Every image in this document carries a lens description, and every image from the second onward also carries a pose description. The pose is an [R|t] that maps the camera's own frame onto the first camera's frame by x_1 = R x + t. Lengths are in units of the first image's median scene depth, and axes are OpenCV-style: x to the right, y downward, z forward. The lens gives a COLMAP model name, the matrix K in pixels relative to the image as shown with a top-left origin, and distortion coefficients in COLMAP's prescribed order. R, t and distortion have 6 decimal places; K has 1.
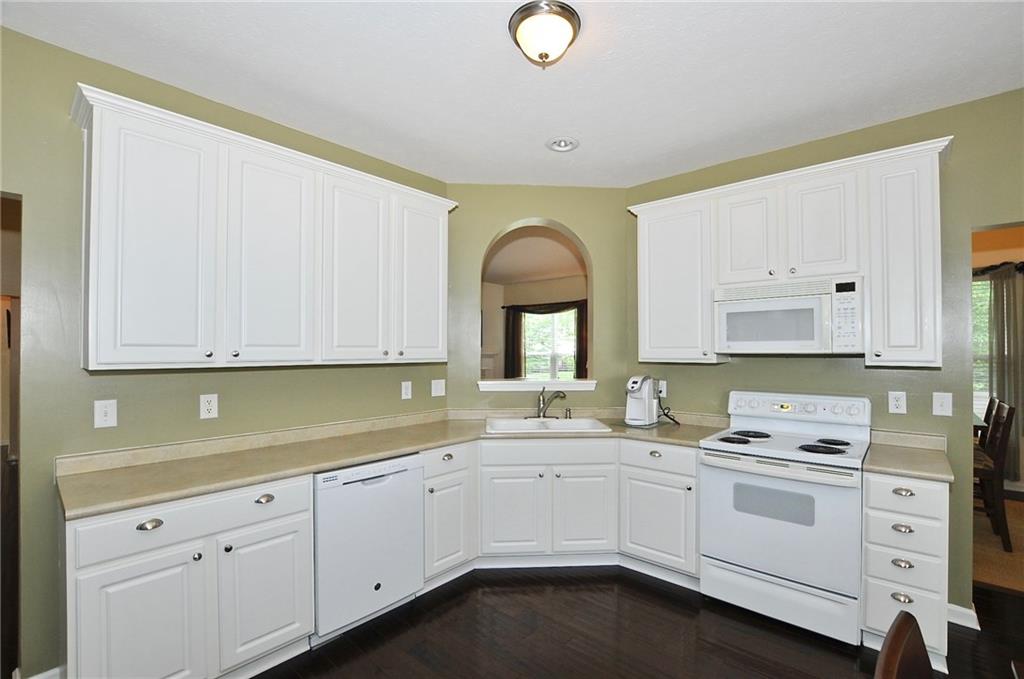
lens RADIAL K [[447.5, 0, 506.4], [0, 447.5, 343.2], [0, 0, 1]] dist [-0.023607, 0.003596]
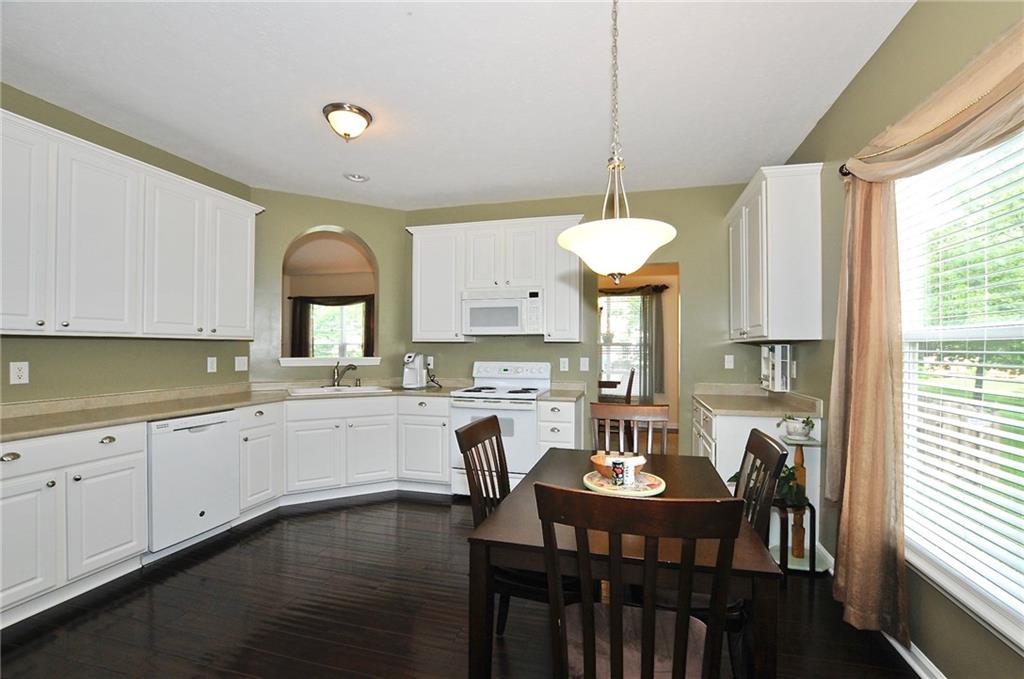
lens RADIAL K [[447.5, 0, 518.4], [0, 447.5, 342.8], [0, 0, 1]] dist [-0.023607, 0.003596]
pose [[0.882227, 0.004478, 0.470803, -0.072381], [-0.007315, 0.999964, 0.004196, 0.042993], [-0.470767, -0.007146, 0.882228, -0.416164]]
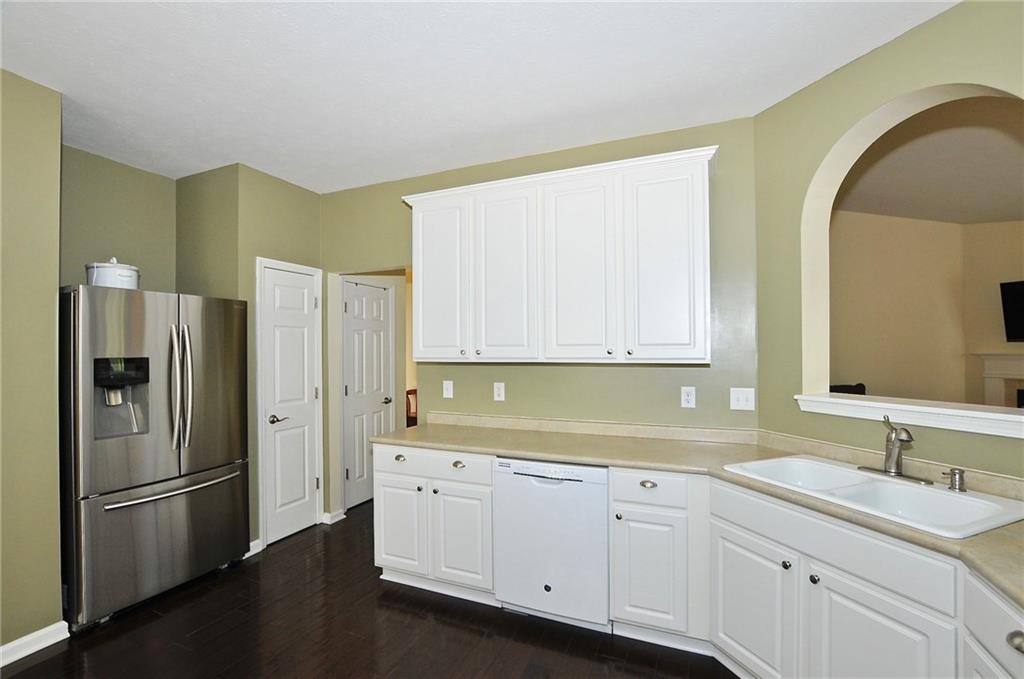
lens RADIAL K [[447.5, 0, 582.5], [0, 447.5, 345.3], [0, 0, 1]] dist [-0.023607, 0.003596]
pose [[0.363222, -0.007471, -0.931673, 0.533474], [0.019629, 0.999807, -0.000365, 0.006734], [0.931496, -0.018155, 0.363298, 0.577855]]
